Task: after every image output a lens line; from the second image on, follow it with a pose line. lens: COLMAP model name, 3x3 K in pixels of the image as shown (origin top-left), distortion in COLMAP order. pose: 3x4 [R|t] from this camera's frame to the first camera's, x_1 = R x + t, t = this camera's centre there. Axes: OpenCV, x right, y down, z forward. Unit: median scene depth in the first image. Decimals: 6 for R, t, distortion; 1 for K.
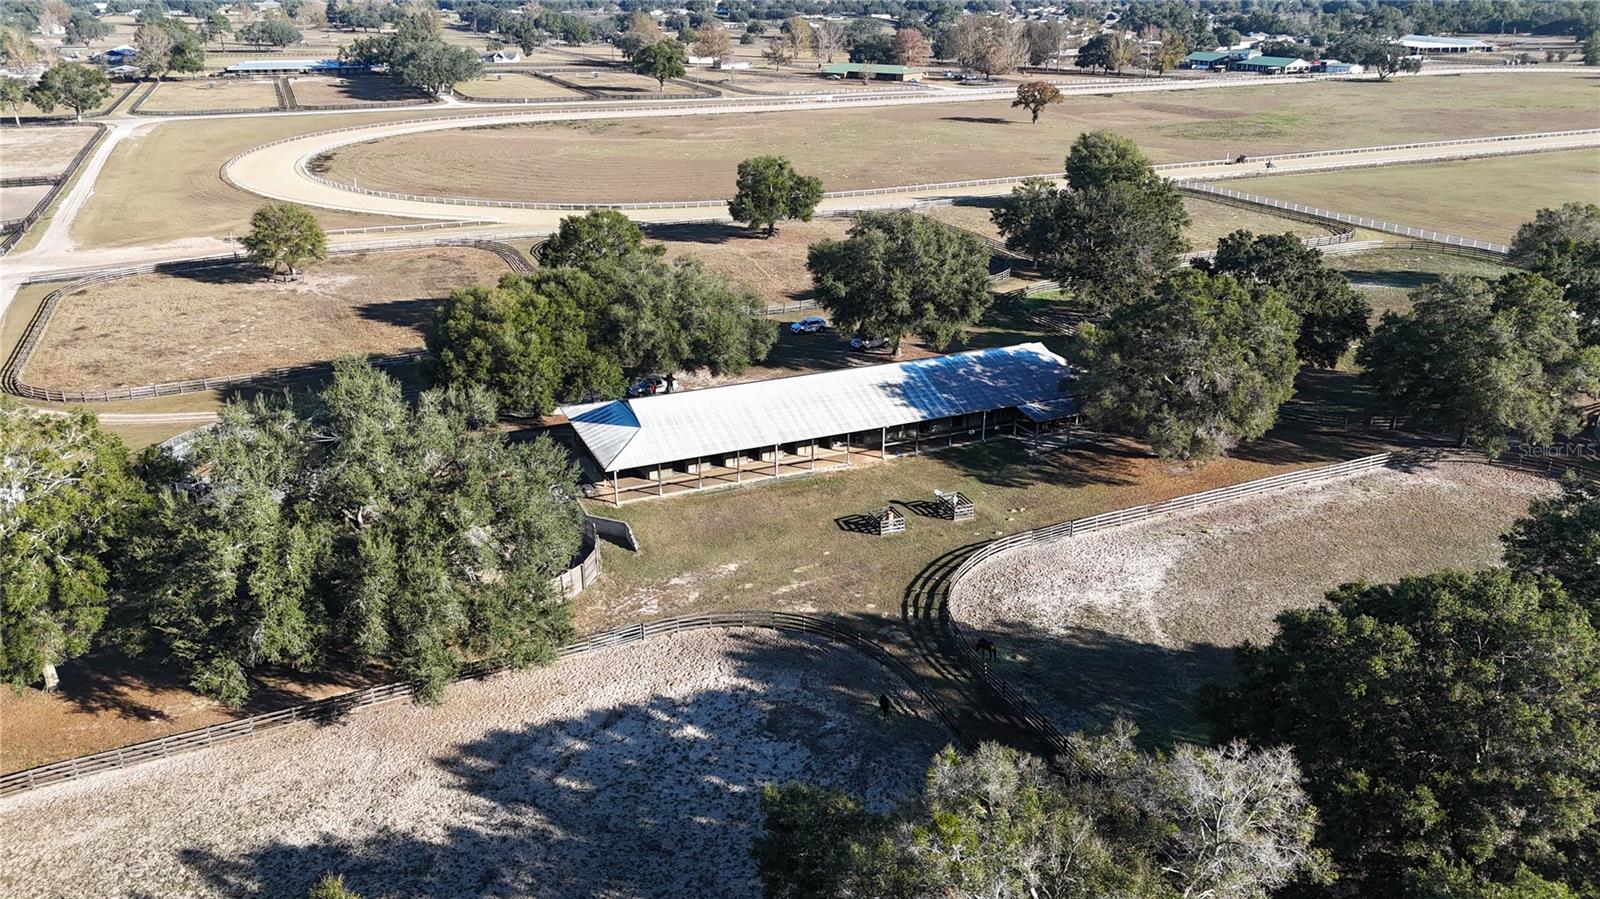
lens RADIAL K [[1174.1, 0, 794.6], [0, 1174.1, 448.2], [0, 0, 1]] dist [0.063742, -0.063599]
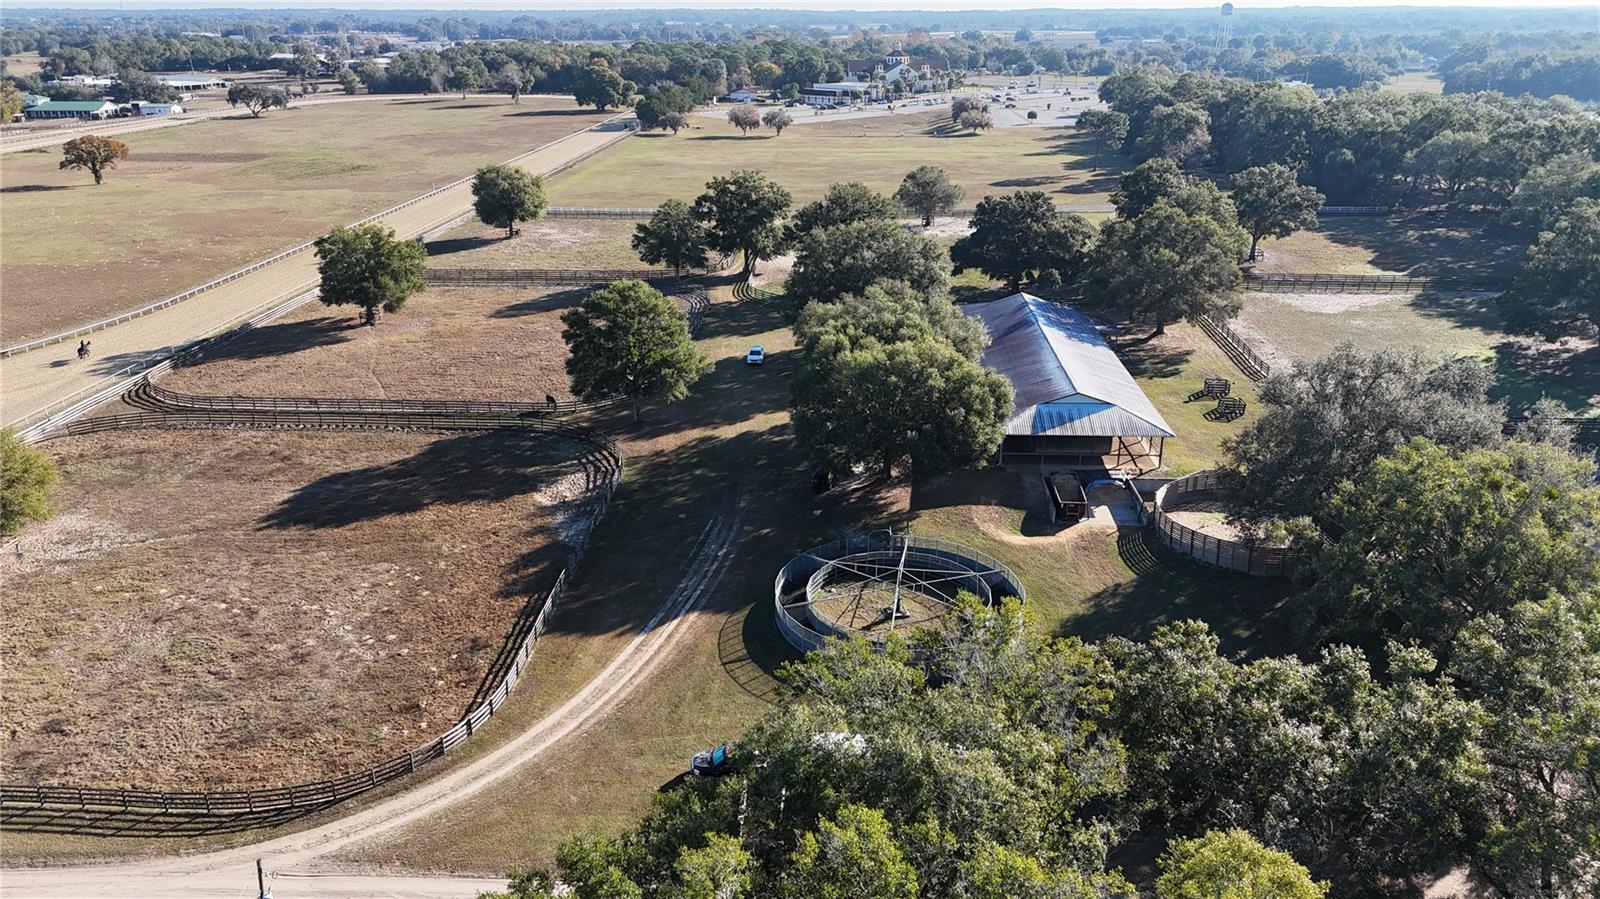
lens RADIAL K [[1176.2, 0, 800.0], [0, 1176.2, 449.5], [0, 0, 1]] dist [0.066330, -0.059635]
pose [[0.439184, -0.308930, 0.843611, -1.151211], [0.334343, 0.927772, 0.165691, -0.250046], [-0.833866, 0.209287, 0.510752, 0.641085]]
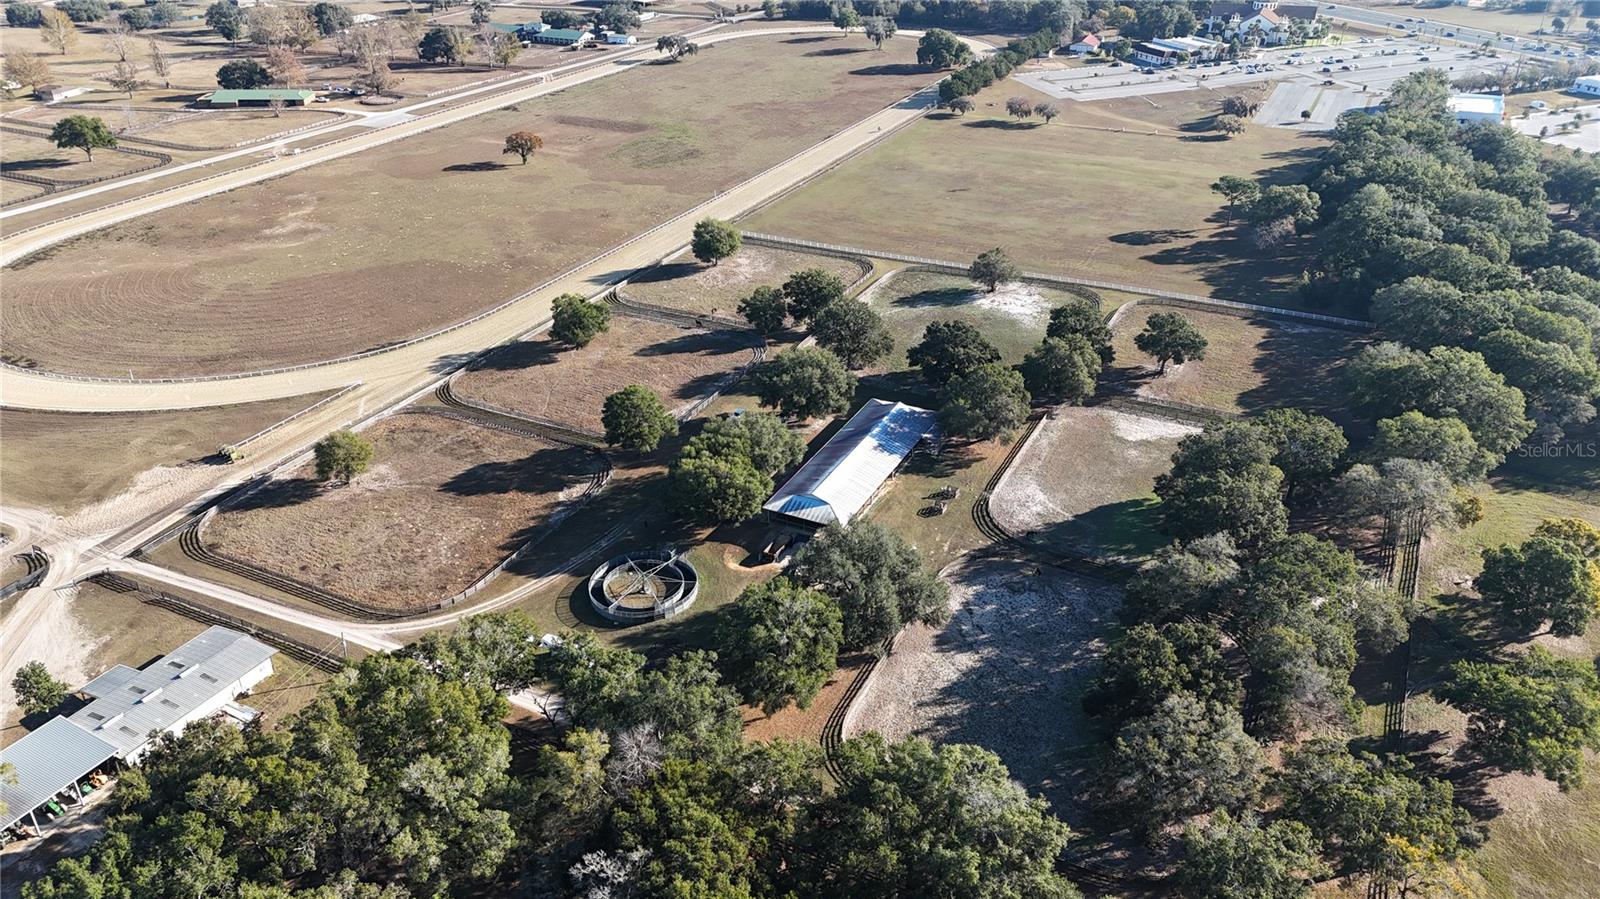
lens RADIAL K [[1168.4, 0, 800.0], [0, 1168.4, 449.5], [0, 0, 1]] dist [0.076778, -0.065644]
pose [[0.762081, -0.308886, 0.569053, -1.275270], [0.243308, 0.951076, 0.190410, -0.501500], [-0.600028, -0.006653, 0.799951, -0.638199]]
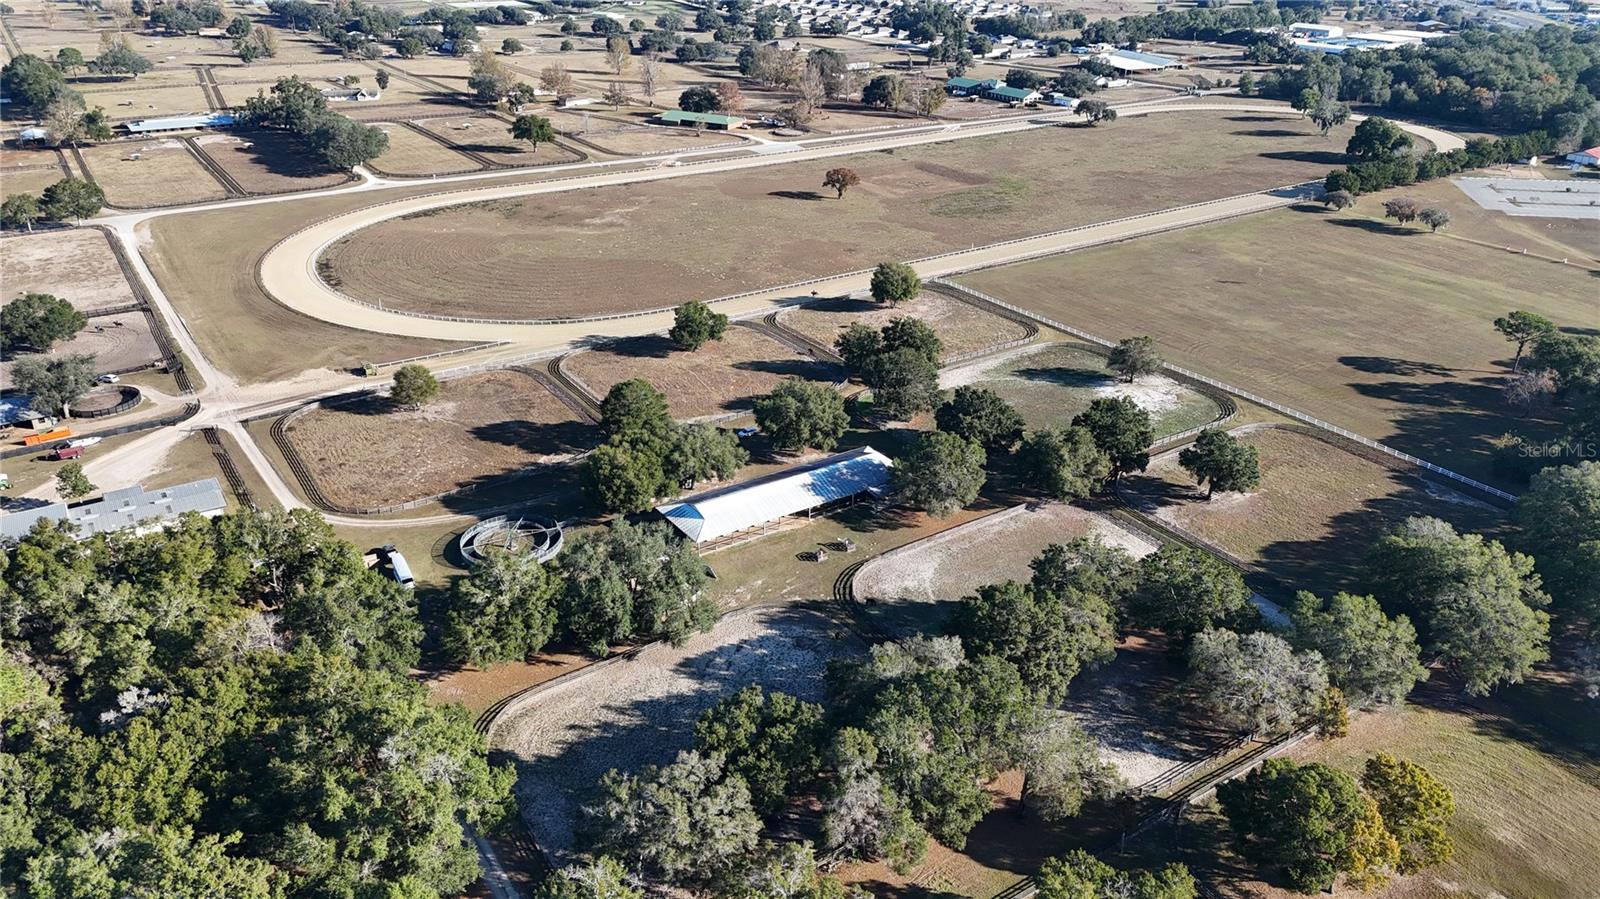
lens RADIAL K [[1168.4, 0, 800.0], [0, 1168.4, 449.5], [0, 0, 1]] dist [0.076778, -0.065644]
pose [[0.983313, -0.068712, 0.168446, -0.295887], [0.057715, 0.995922, 0.069342, -0.272836], [-0.172523, -0.058464, 0.983269, -1.110324]]
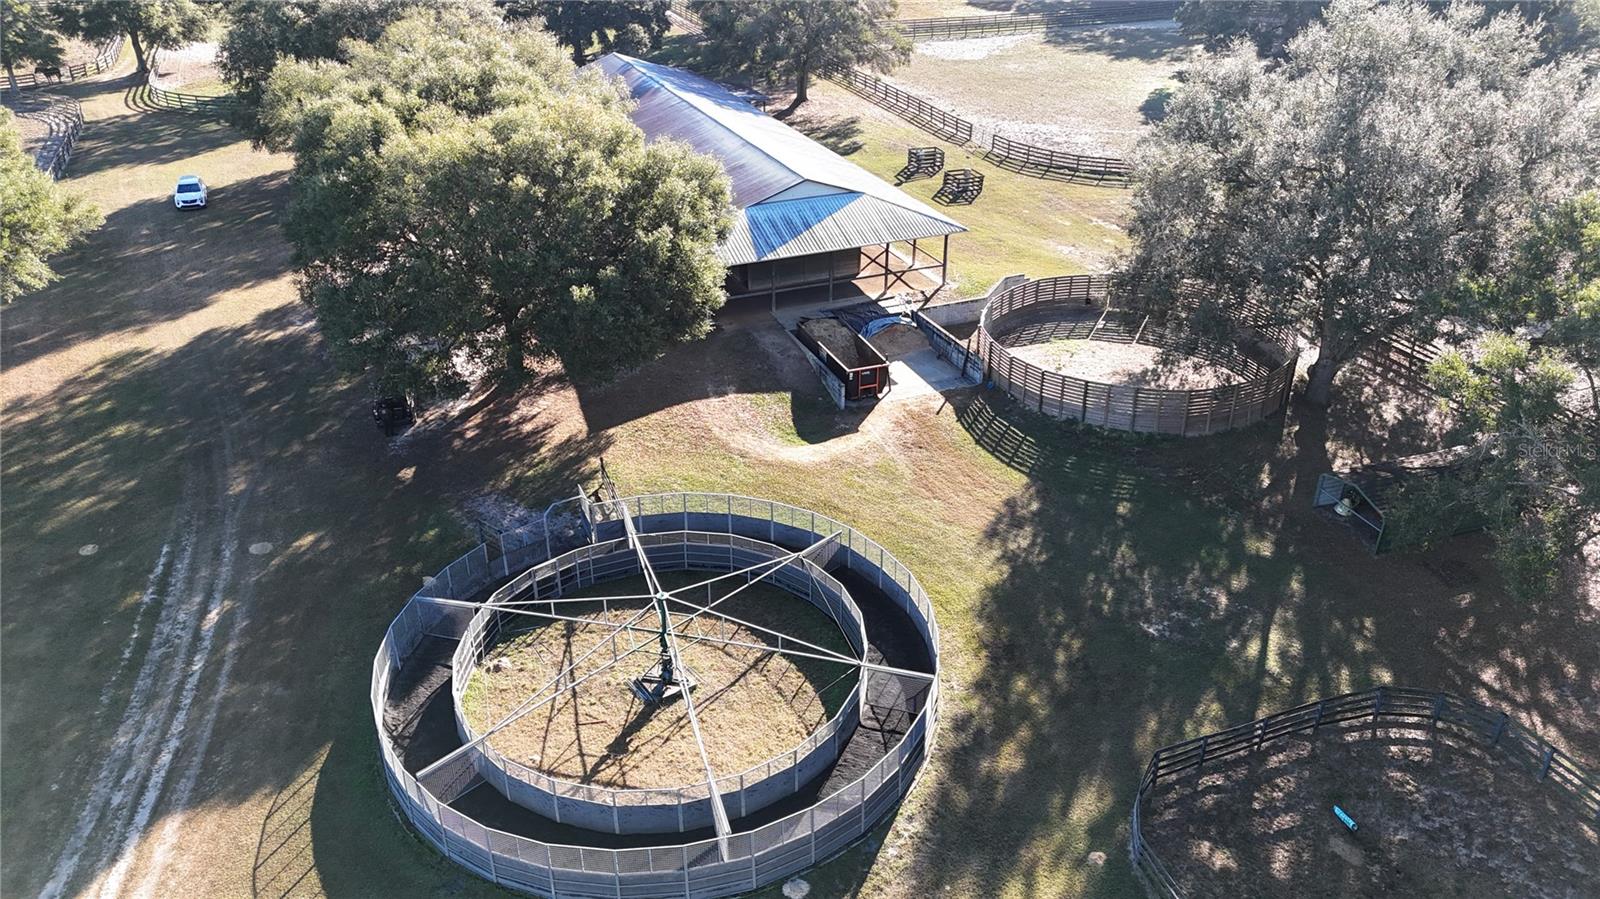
lens RADIAL K [[1155.8, 0, 818.4], [0, 1155.8, 453.3], [0, 0, 1]] dist [0.076313, -0.058809]
pose [[-0.002673, -0.476895, 0.878956, -0.753481], [0.369695, 0.816216, 0.443978, -0.193091], [-0.929149, 0.326133, 0.174124, 0.895099]]
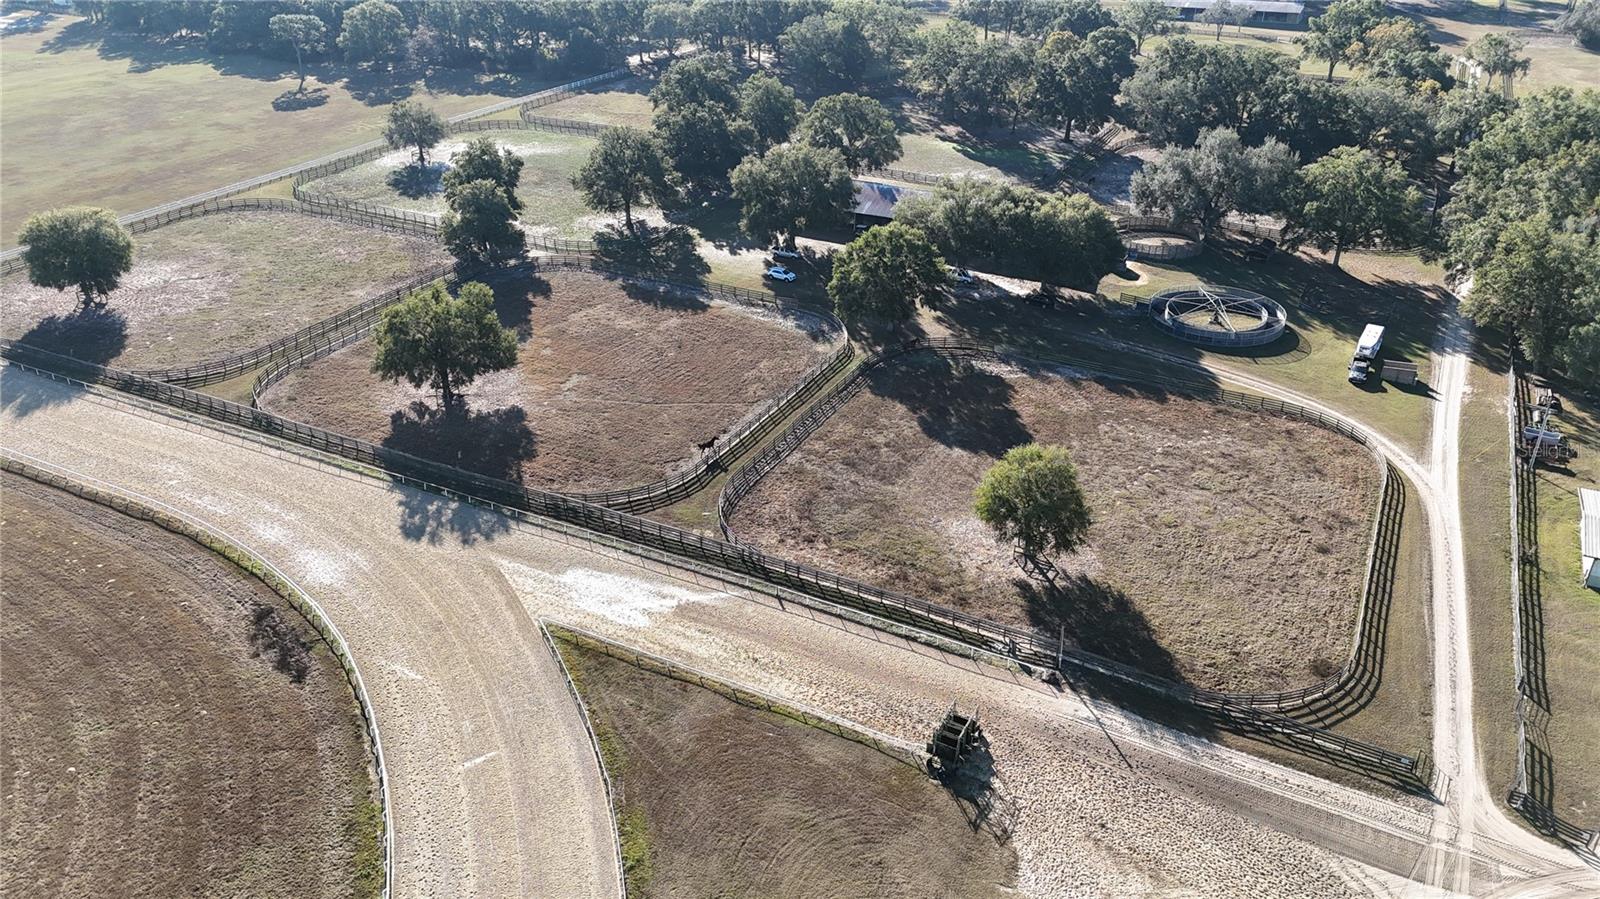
lens RADIAL K [[1168.4, 0, 800.0], [0, 1168.4, 449.5], [0, 0, 1]] dist [0.076778, -0.065644]
pose [[-0.639462, -0.362412, 0.678046, -1.248610], [0.287943, 0.704845, 0.648292, -1.057546], [-0.712866, 0.609796, -0.346367, 2.084422]]
